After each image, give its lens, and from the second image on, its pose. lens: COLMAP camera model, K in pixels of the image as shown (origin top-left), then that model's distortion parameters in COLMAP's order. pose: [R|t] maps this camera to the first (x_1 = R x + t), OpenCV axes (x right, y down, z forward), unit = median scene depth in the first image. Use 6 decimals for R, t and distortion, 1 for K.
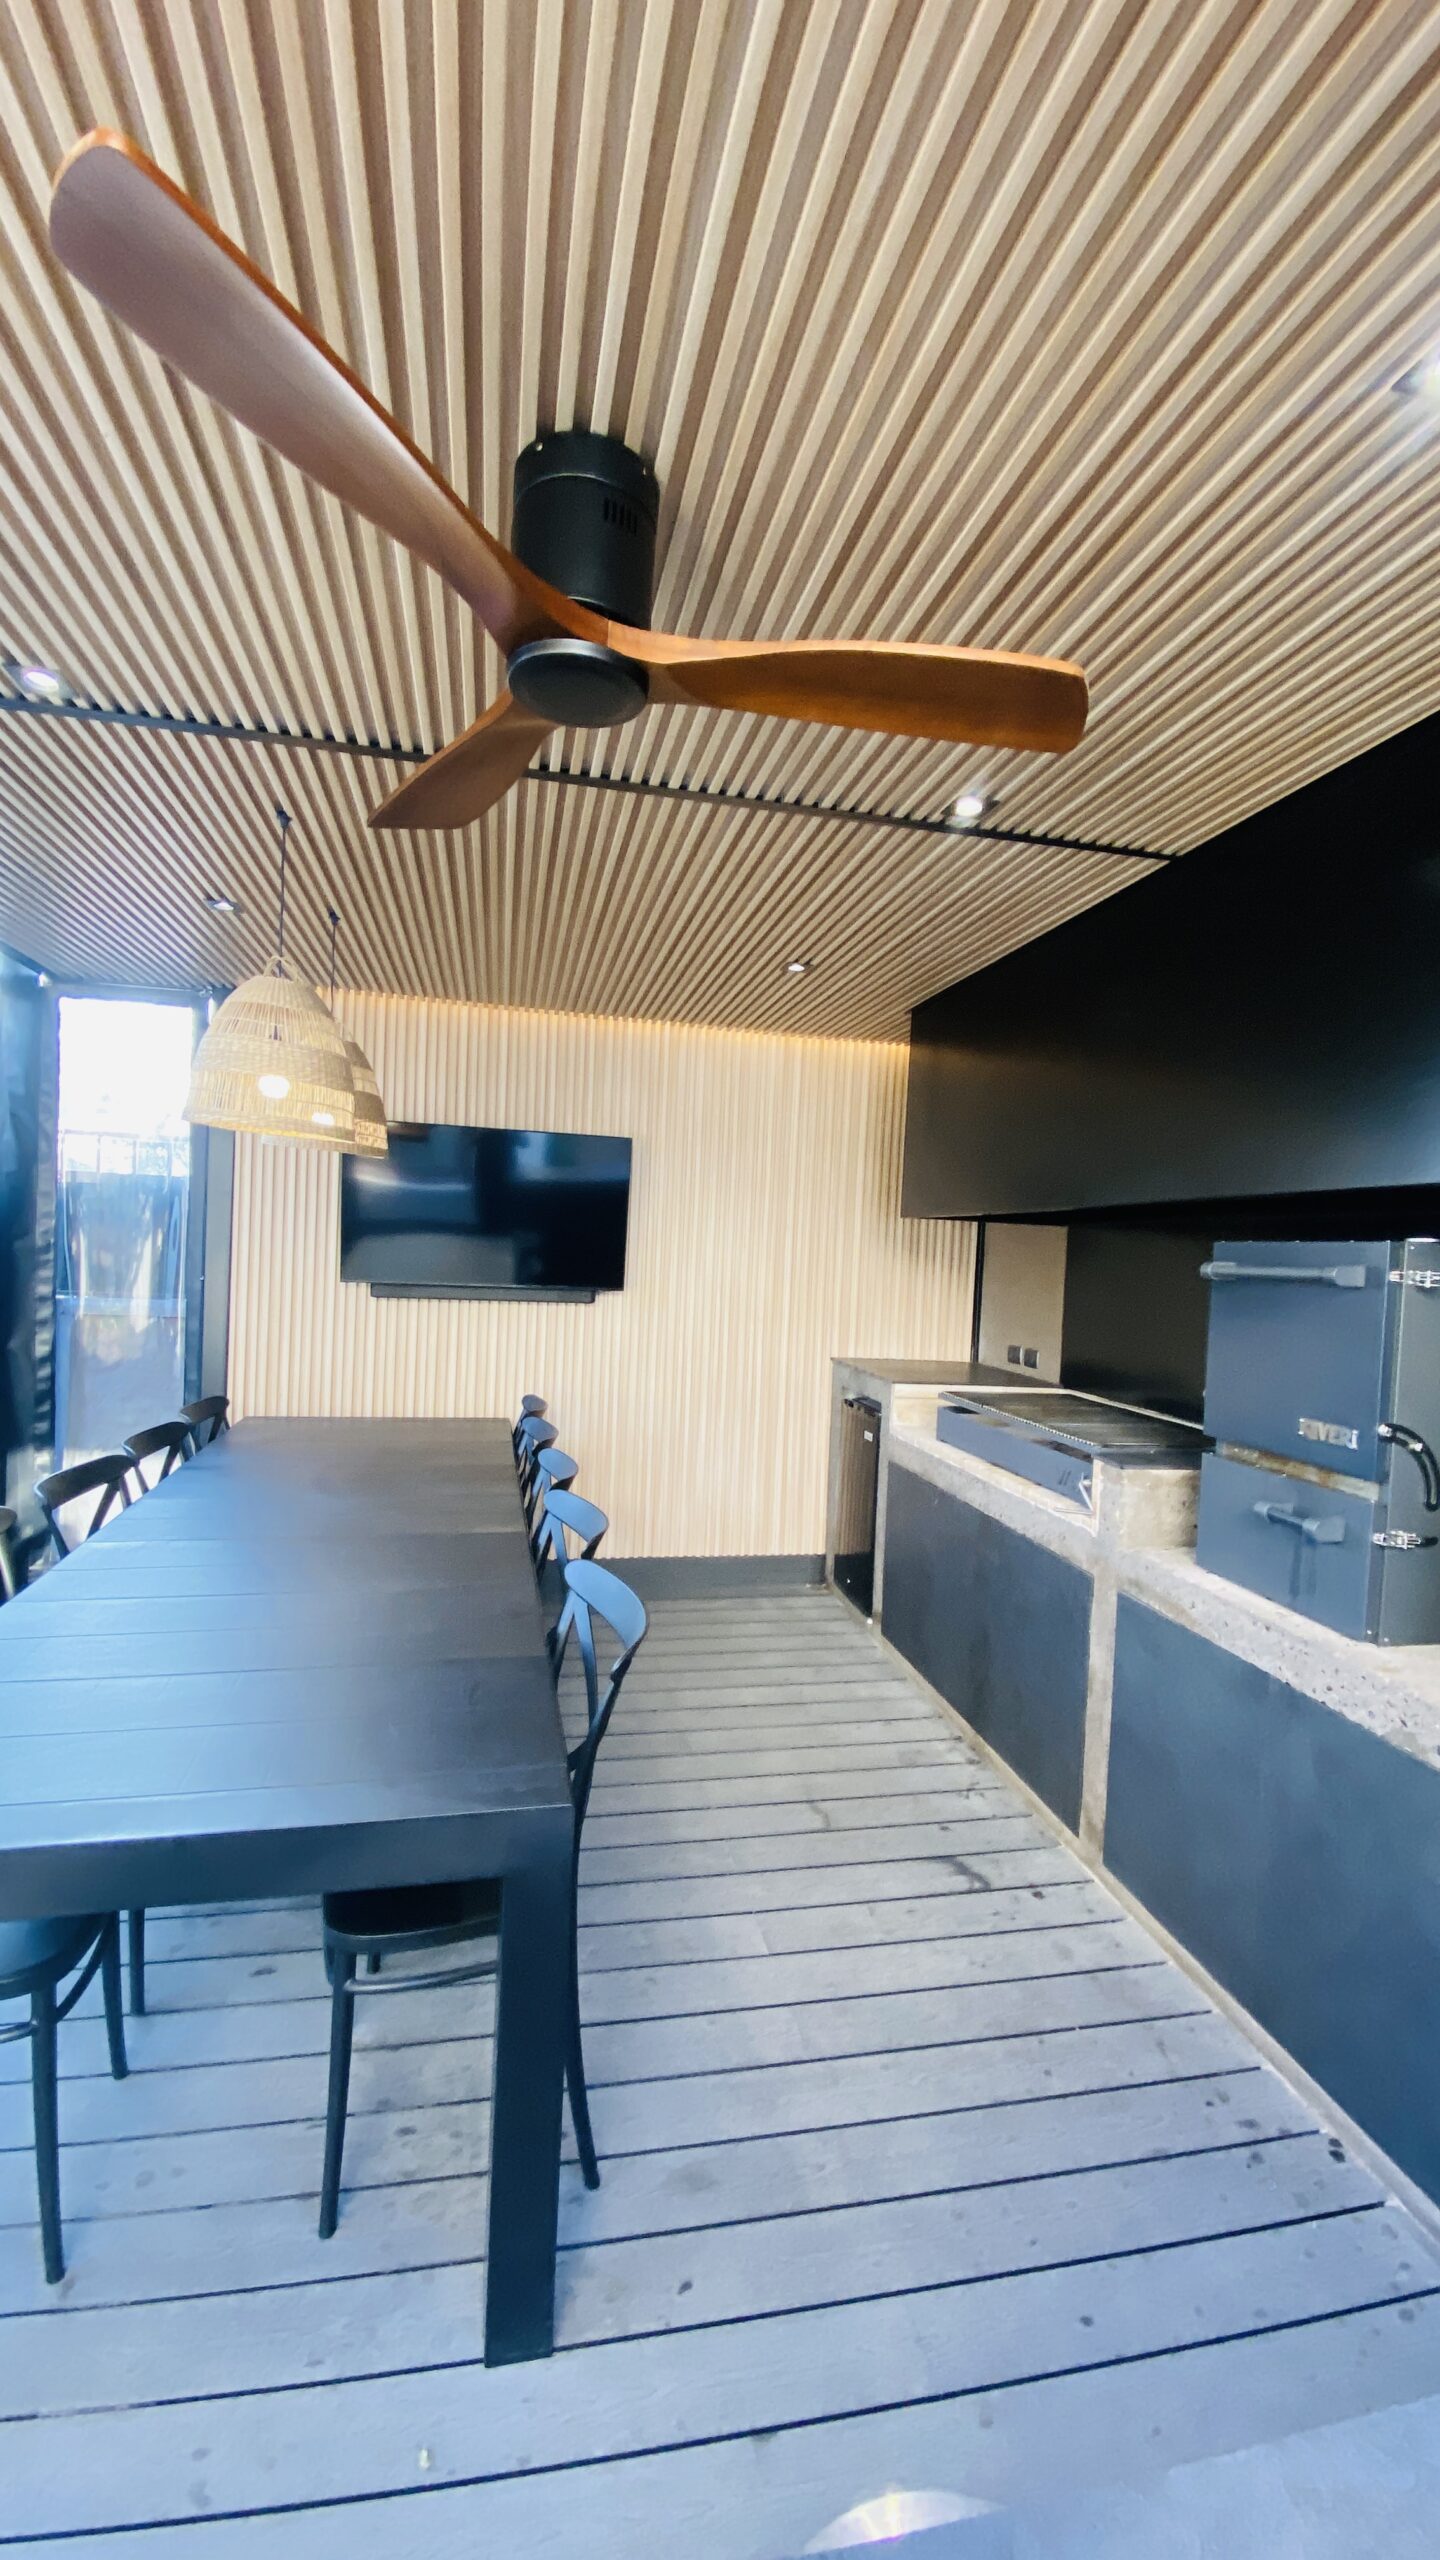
lens RADIAL K [[1035.0, 0, 723.3], [0, 1035.0, 1287.1], [0, 0, 1]] dist [0.001424, -0.000254]
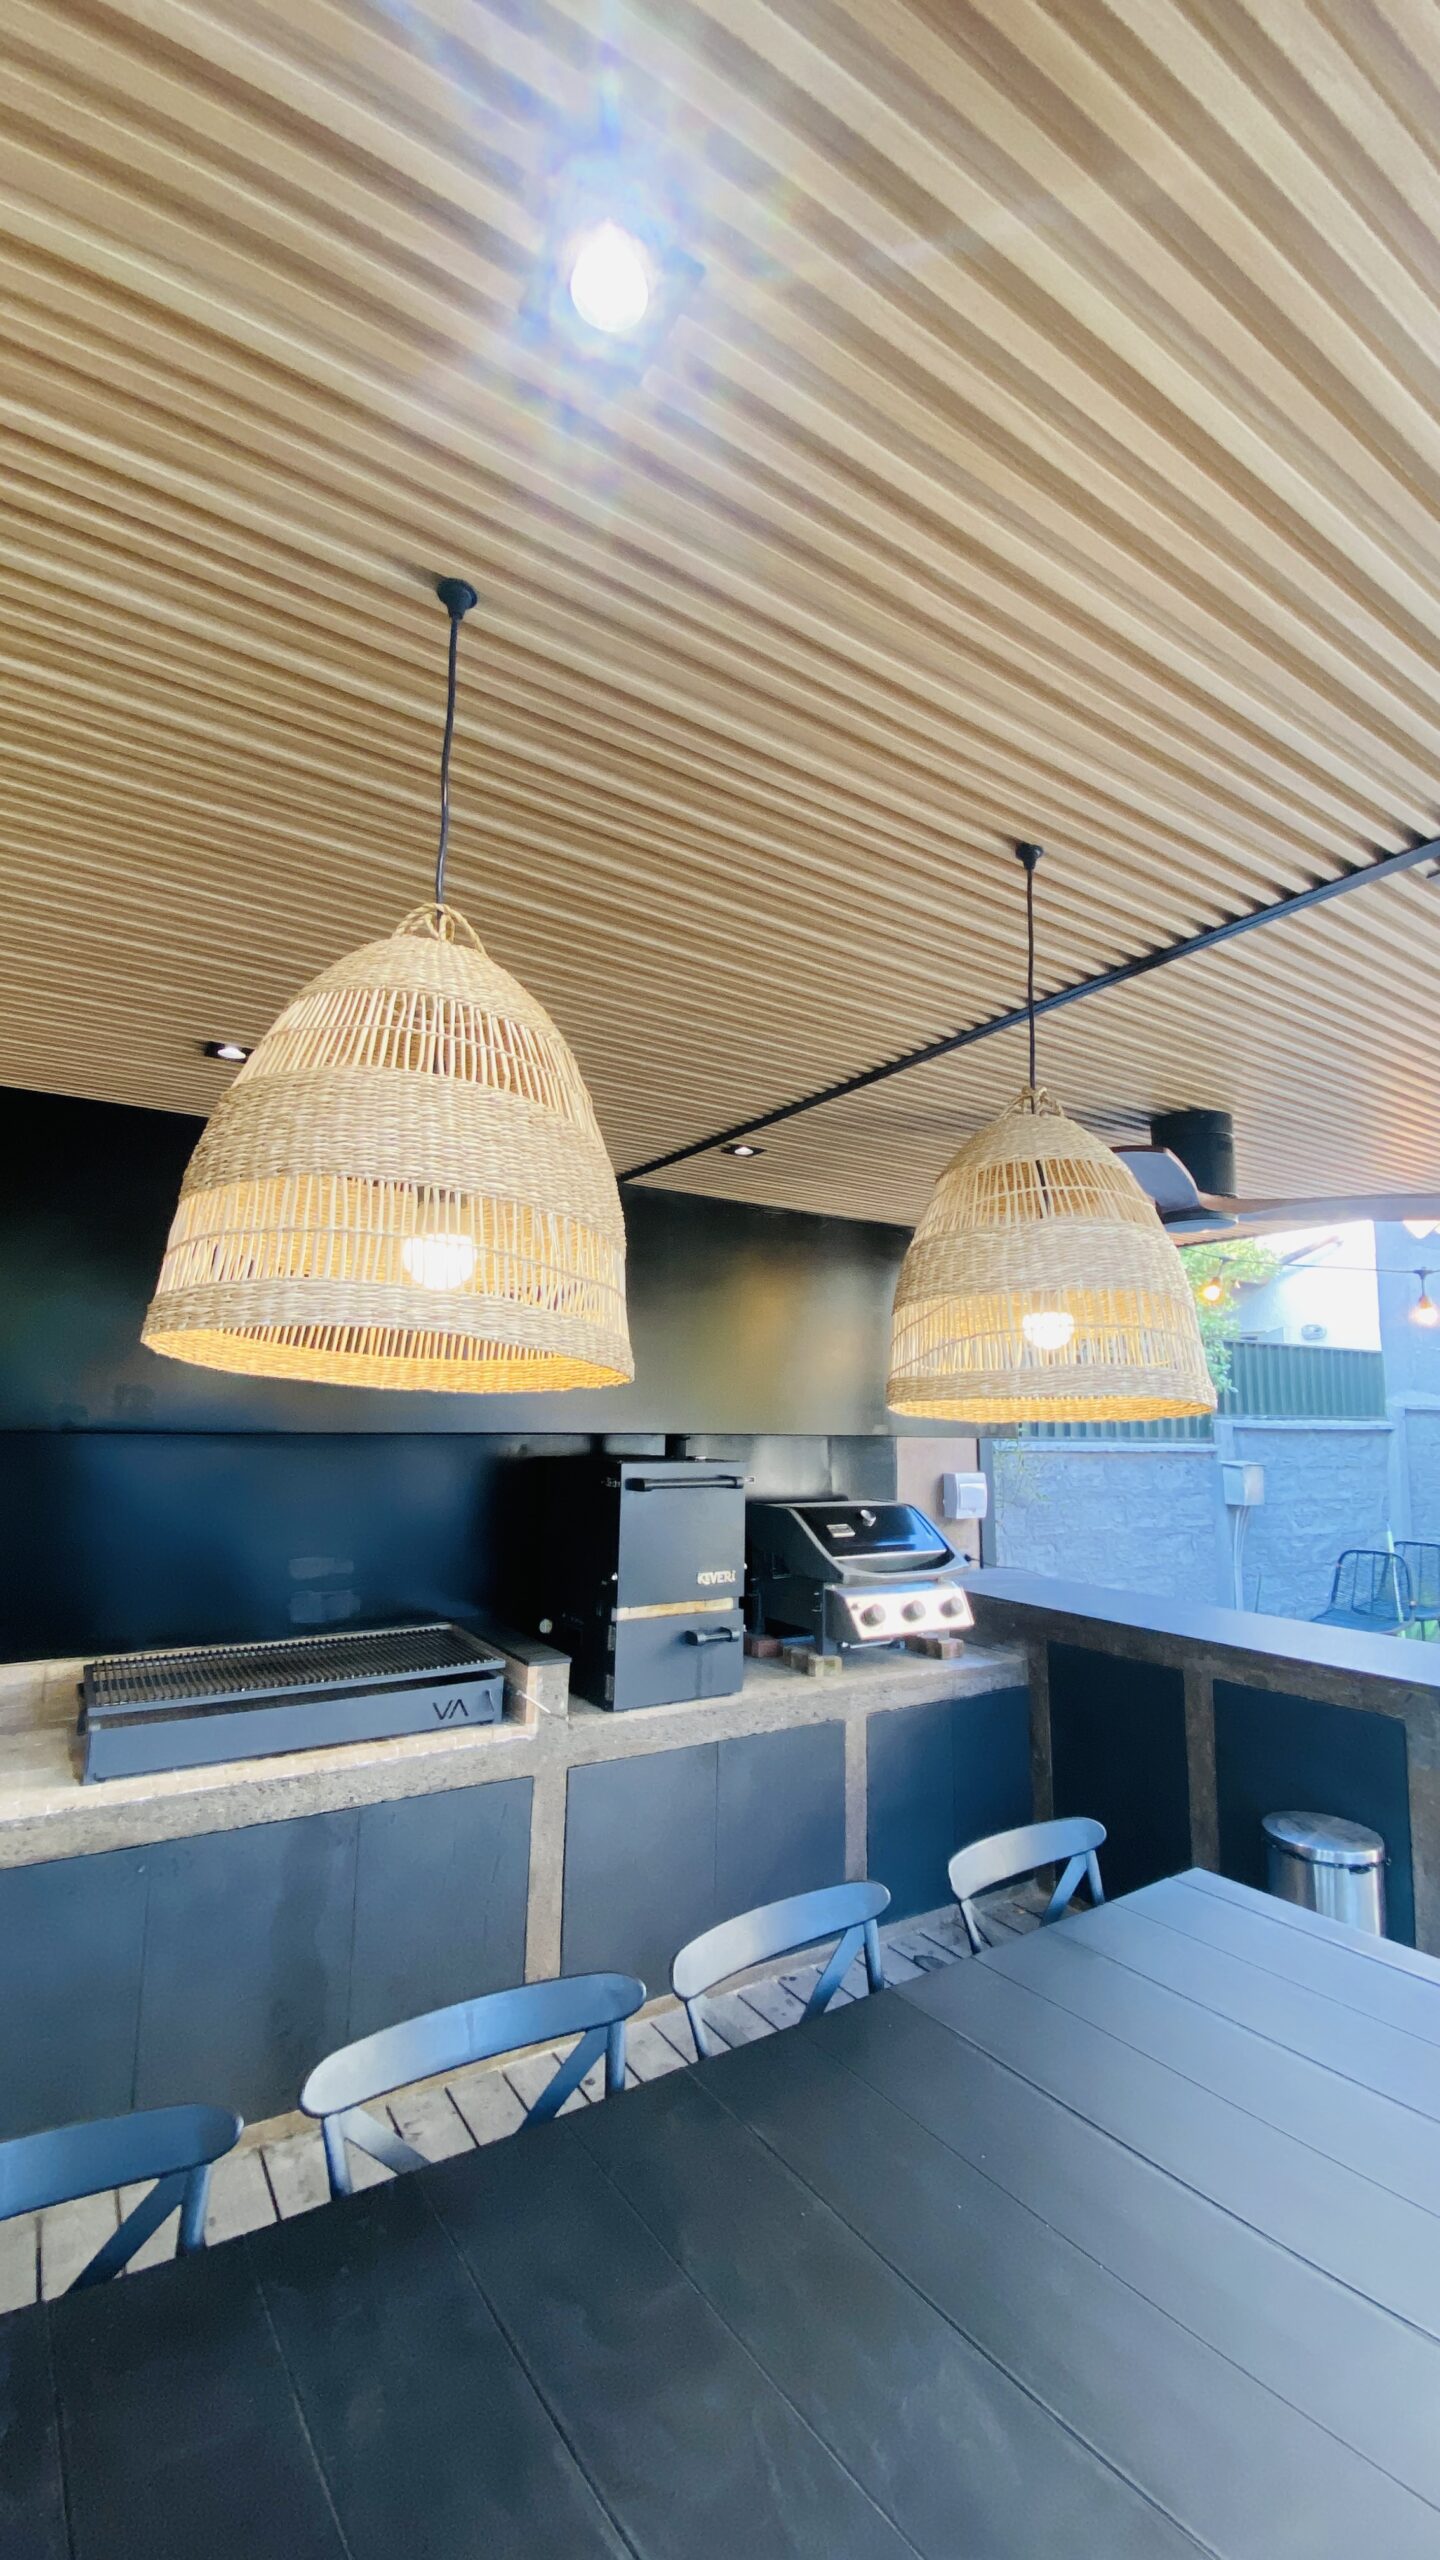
lens RADIAL K [[1035.0, 0, 723.3], [0, 1035.0, 1287.1], [0, 0, 1]] dist [0.001424, -0.000254]
pose [[-0.333781, 0.052361, 0.941195, -0.773471], [-0.003818, 0.998373, -0.056896, -0.178088], [-0.942643, -0.022584, -0.333038, 1.187822]]
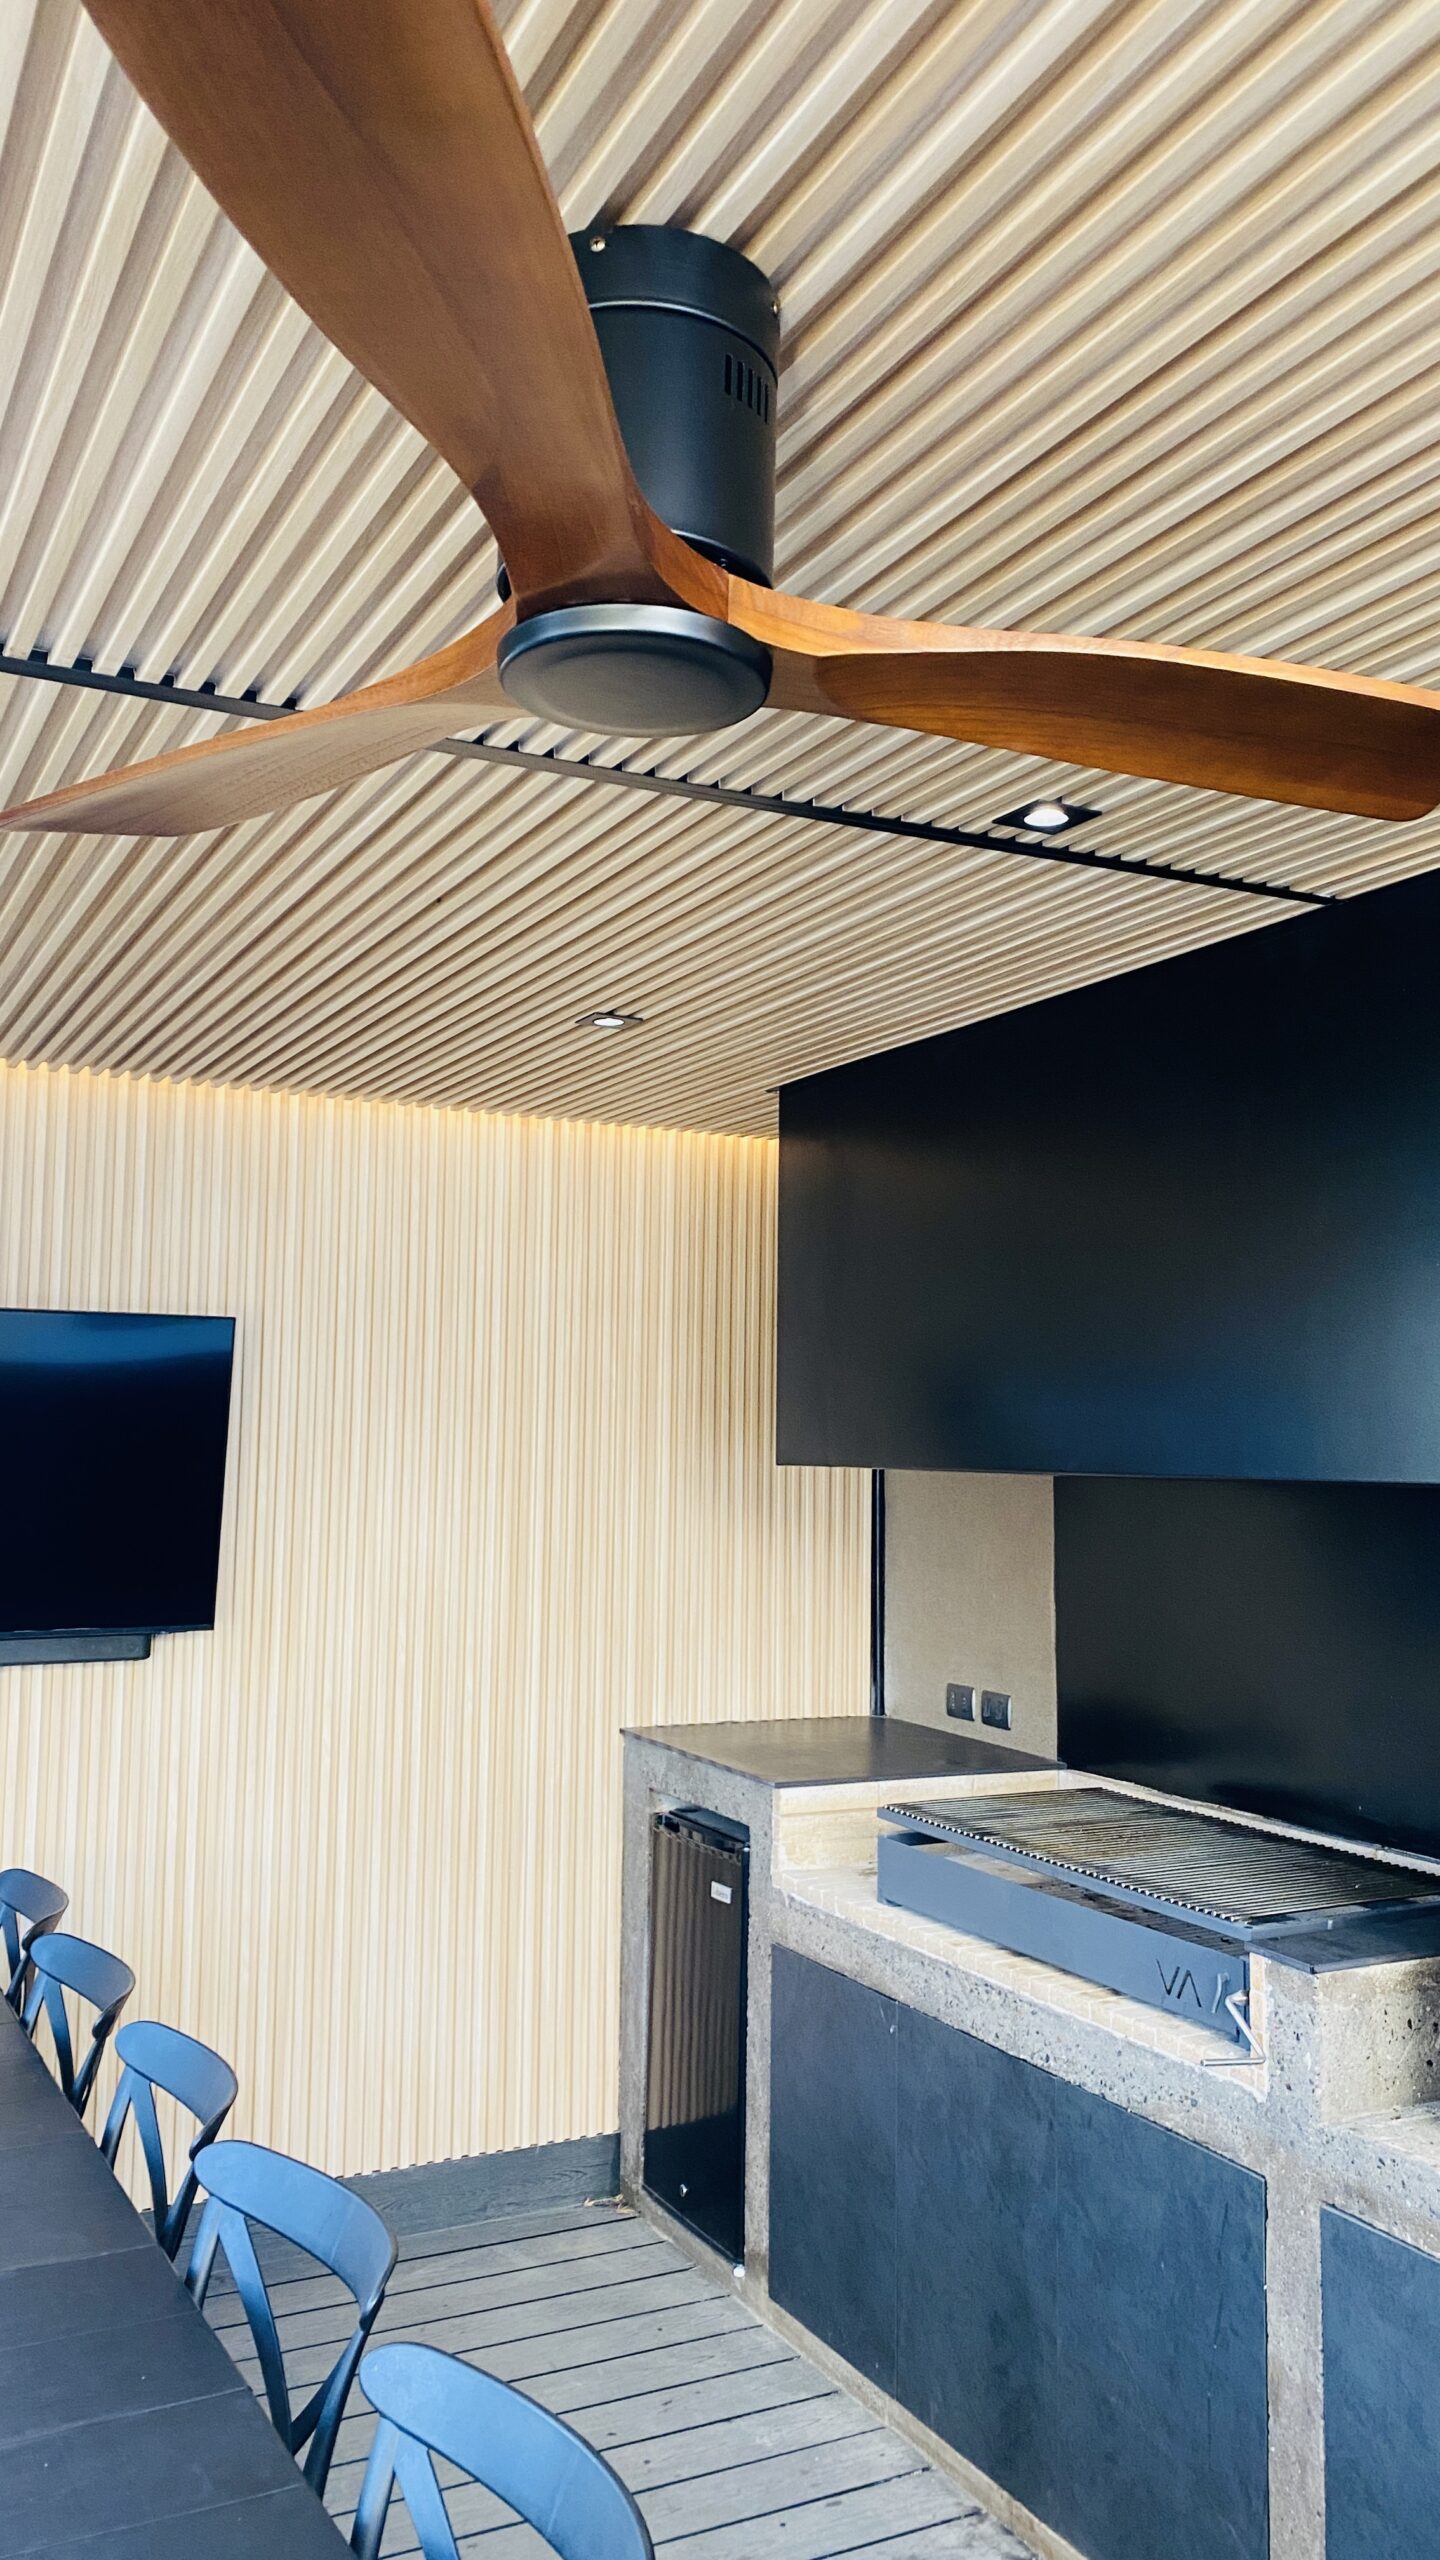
lens RADIAL K [[1945.9, 0, 777.3], [0, 1945.9, 1272.7], [0, 0, 1]] dist [0.053100, -0.077380]
pose [[0.958342, -0.006819, 0.285543, -0.174106], [0.039550, 0.993253, -0.109019, -0.087446], [-0.282873, 0.115771, 0.952145, 0.045663]]
